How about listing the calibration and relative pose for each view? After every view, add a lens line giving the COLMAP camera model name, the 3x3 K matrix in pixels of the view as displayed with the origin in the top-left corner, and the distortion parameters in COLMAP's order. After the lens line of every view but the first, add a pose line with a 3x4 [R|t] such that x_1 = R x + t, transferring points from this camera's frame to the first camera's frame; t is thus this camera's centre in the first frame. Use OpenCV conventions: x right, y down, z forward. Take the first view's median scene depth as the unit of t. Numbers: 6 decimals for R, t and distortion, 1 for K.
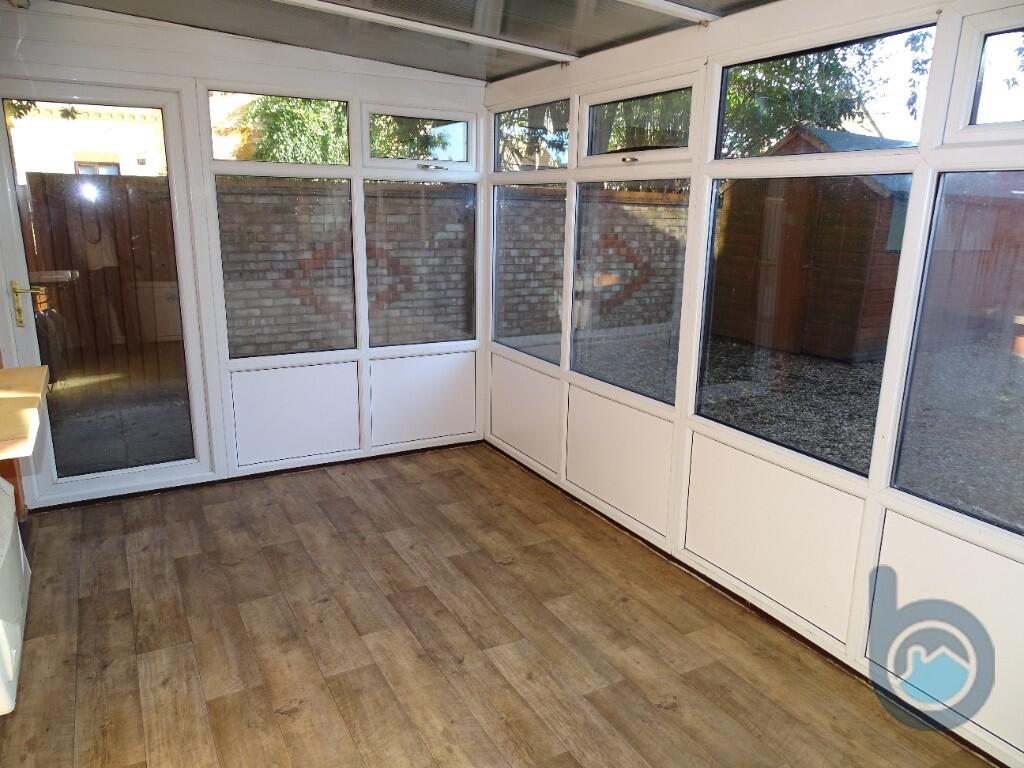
lens RADIAL K [[726.8, 0, 512.0], [0, 726.8, 384.0], [0, 0, 1]] dist [-0.000590, 0.006618]
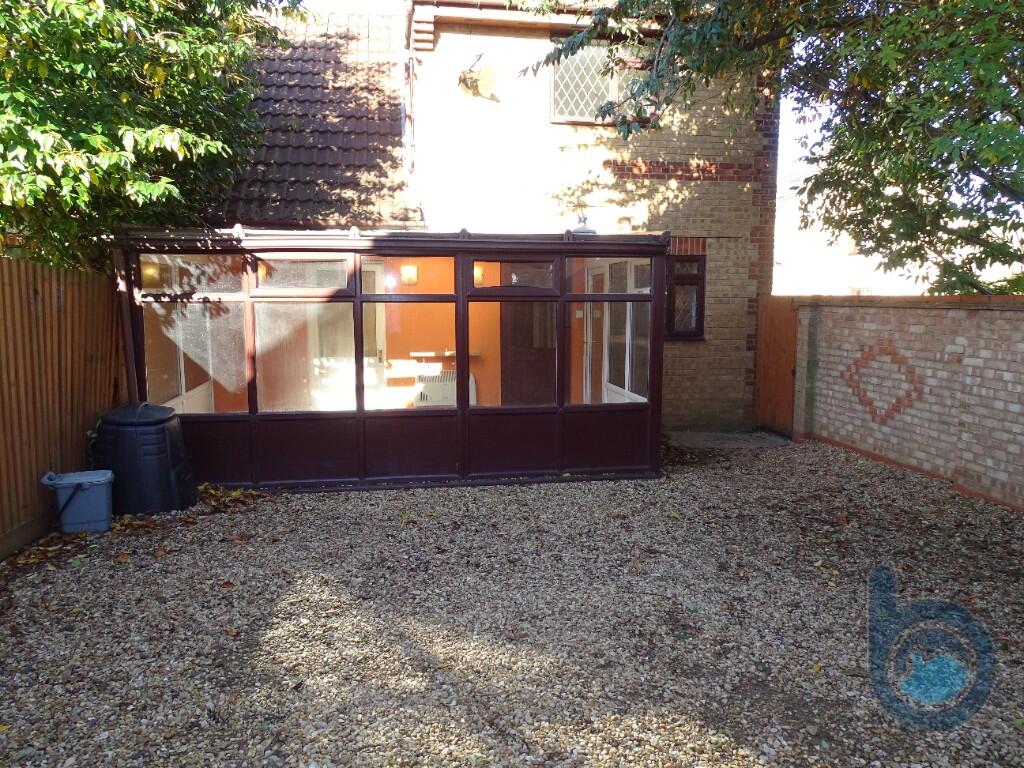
lens RADIAL K [[726.8, 0, 512.0], [0, 726.8, 384.0], [0, 0, 1]] dist [-0.000590, 0.006618]
pose [[-0.344320, 0.094097, -0.934125, 0.976966], [-0.236533, 0.954176, 0.183304, -0.199827], [0.908568, 0.284067, -0.306285, 0.793081]]
